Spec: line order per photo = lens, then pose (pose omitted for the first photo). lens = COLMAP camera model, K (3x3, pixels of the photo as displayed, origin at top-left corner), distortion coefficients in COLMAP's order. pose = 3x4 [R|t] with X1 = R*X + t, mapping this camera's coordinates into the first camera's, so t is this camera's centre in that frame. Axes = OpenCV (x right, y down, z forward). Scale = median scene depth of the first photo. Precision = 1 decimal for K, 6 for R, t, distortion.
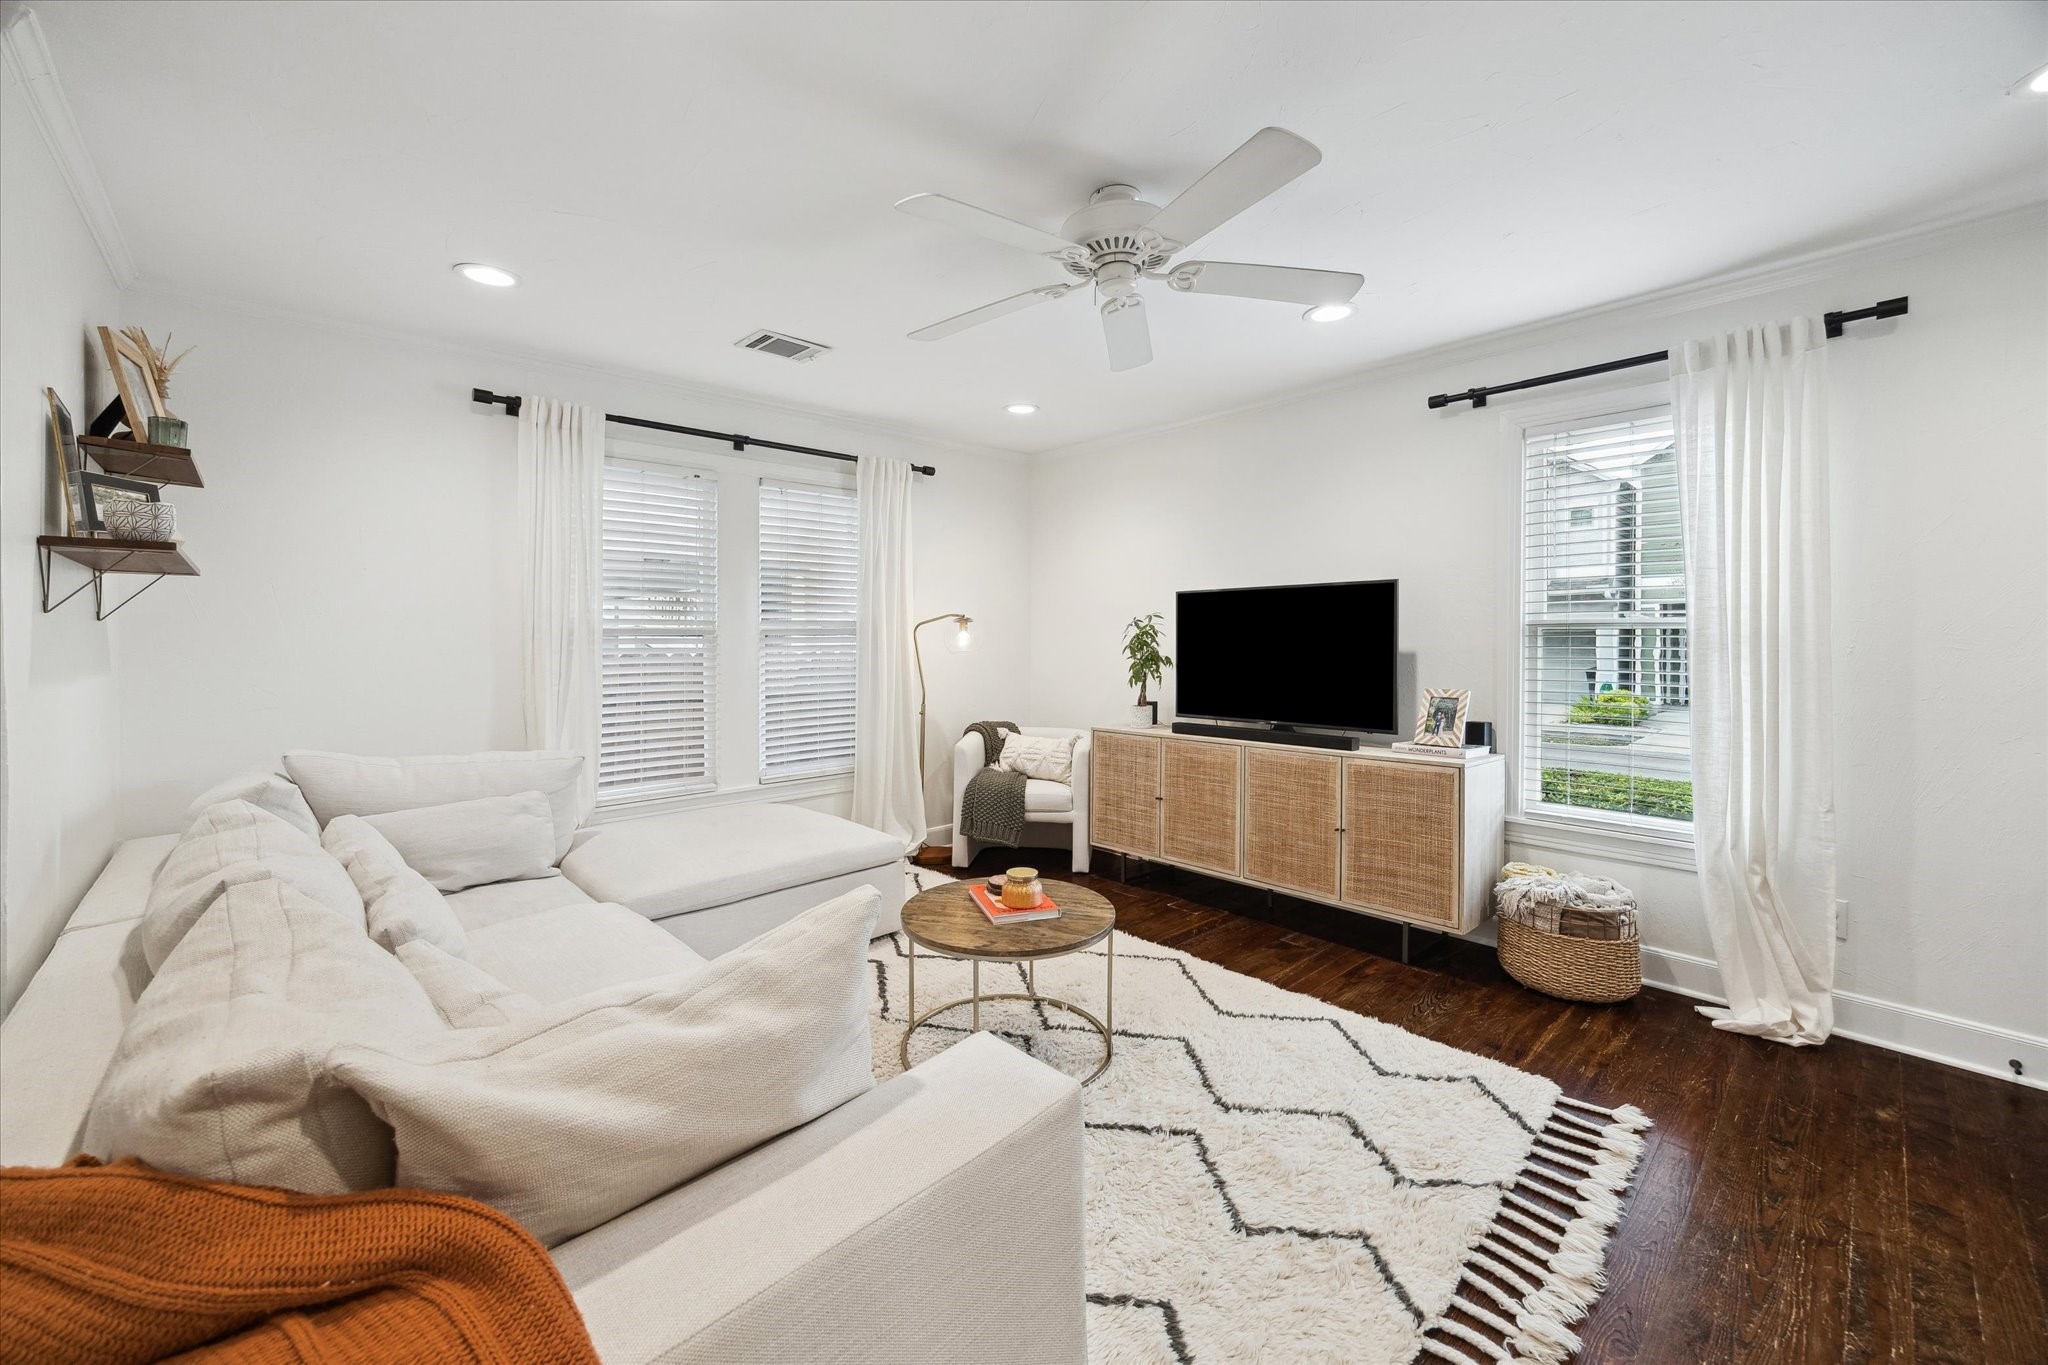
lens RADIAL K [[803.2, 0, 1026.0], [0, 803.2, 647.4], [0, 0, 1]] dist [0.001459, 0.000046]
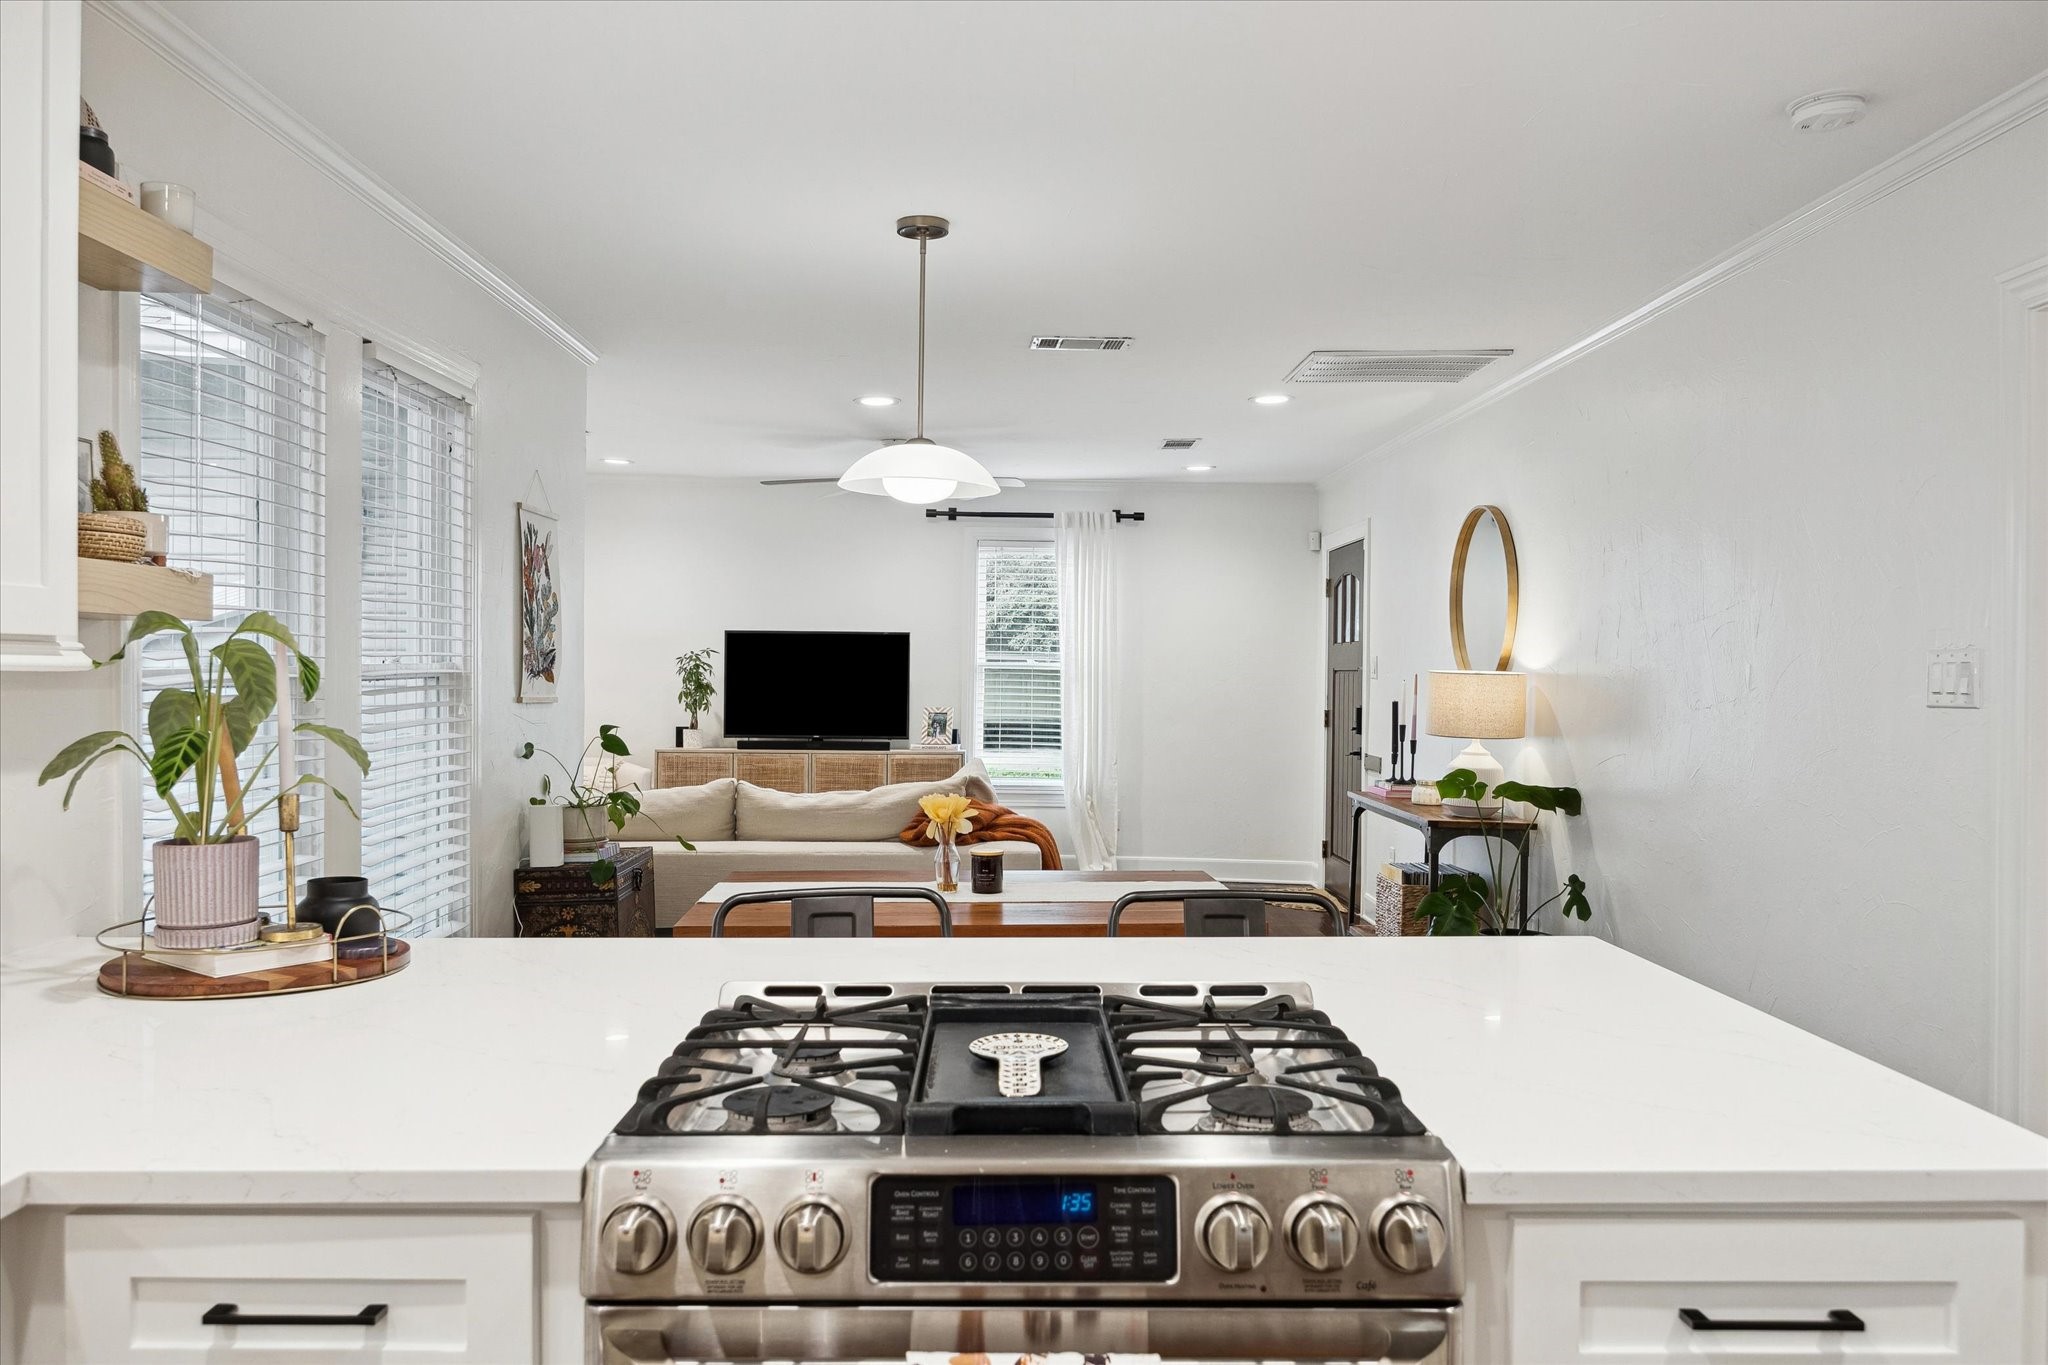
lens RADIAL K [[1557.7, 0, 1024.0], [0, 1557.7, 682.5], [0, 0, 1]] dist [-0.008417, -0.002324]
pose [[0.670437, 0.001758, 0.741964, -1.548959], [-0.006851, 0.999969, 0.003821, -0.006881], [-0.741935, -0.007645, 0.670429, -1.085445]]
